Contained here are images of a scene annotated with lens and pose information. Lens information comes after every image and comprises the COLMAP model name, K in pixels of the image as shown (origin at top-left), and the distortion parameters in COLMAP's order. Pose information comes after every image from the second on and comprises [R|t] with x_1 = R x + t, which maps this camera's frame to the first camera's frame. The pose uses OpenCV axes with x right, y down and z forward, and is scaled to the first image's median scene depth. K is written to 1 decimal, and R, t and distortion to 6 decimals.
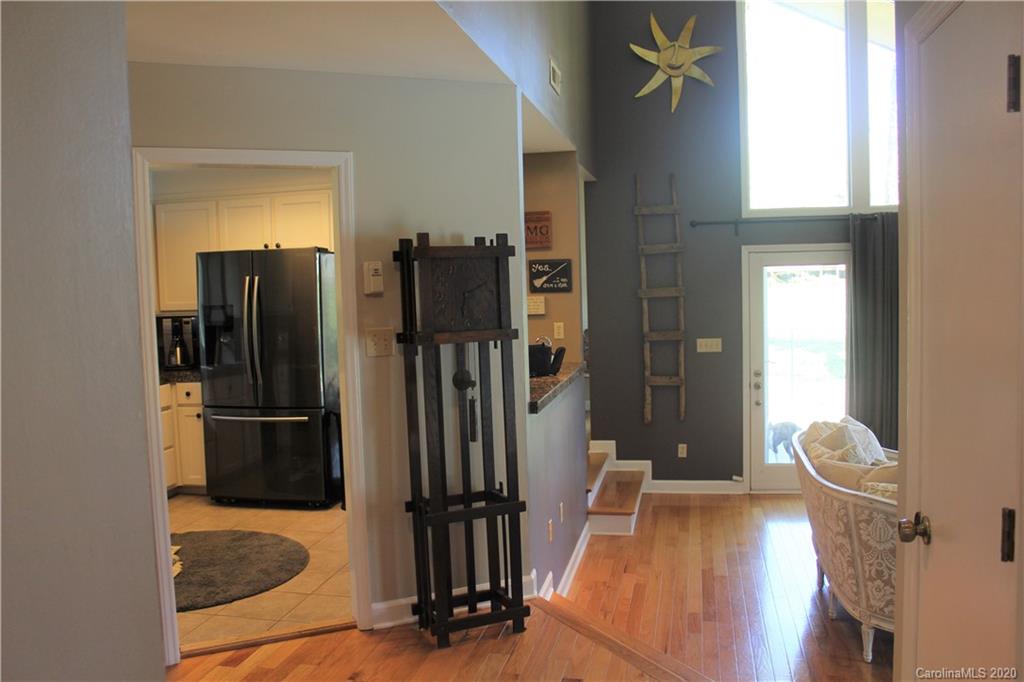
lens RADIAL K [[857.3, 0, 512.0], [0, 857.3, 341.0], [0, 0, 1]] dist [-0.170922, 0.179966]
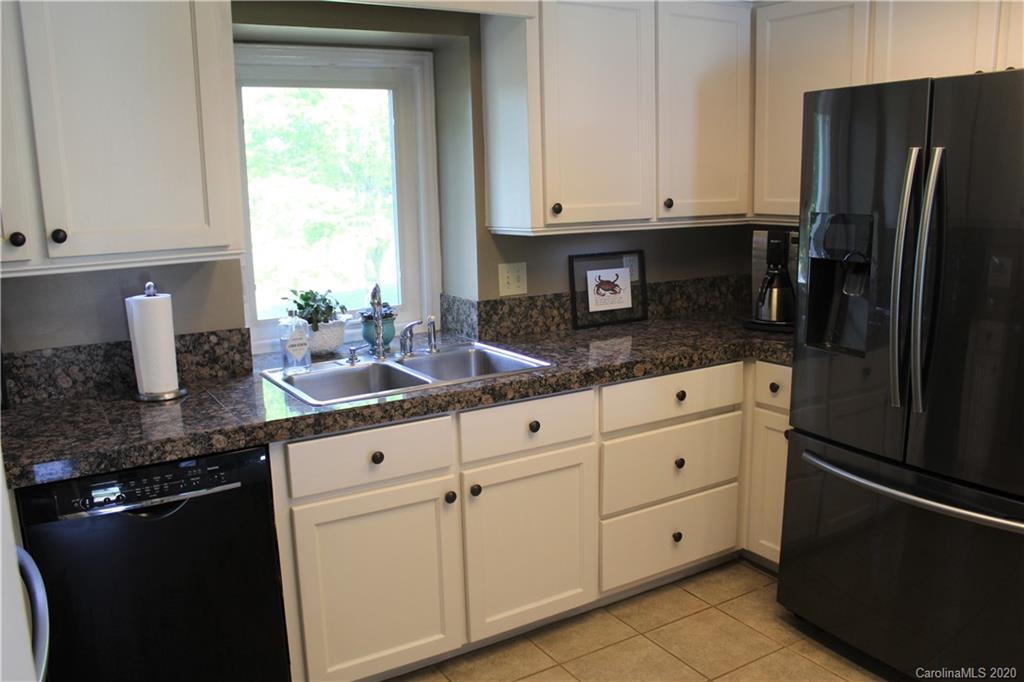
lens RADIAL K [[857.3, 0, 512.0], [0, 857.3, 341.0], [0, 0, 1]] dist [-0.170922, 0.179966]
pose [[0.694130, 0.149006, -0.704259, -0.144712], [-0.052404, 0.986206, 0.157010, -0.034661], [0.717939, -0.072079, 0.692364, 0.540304]]
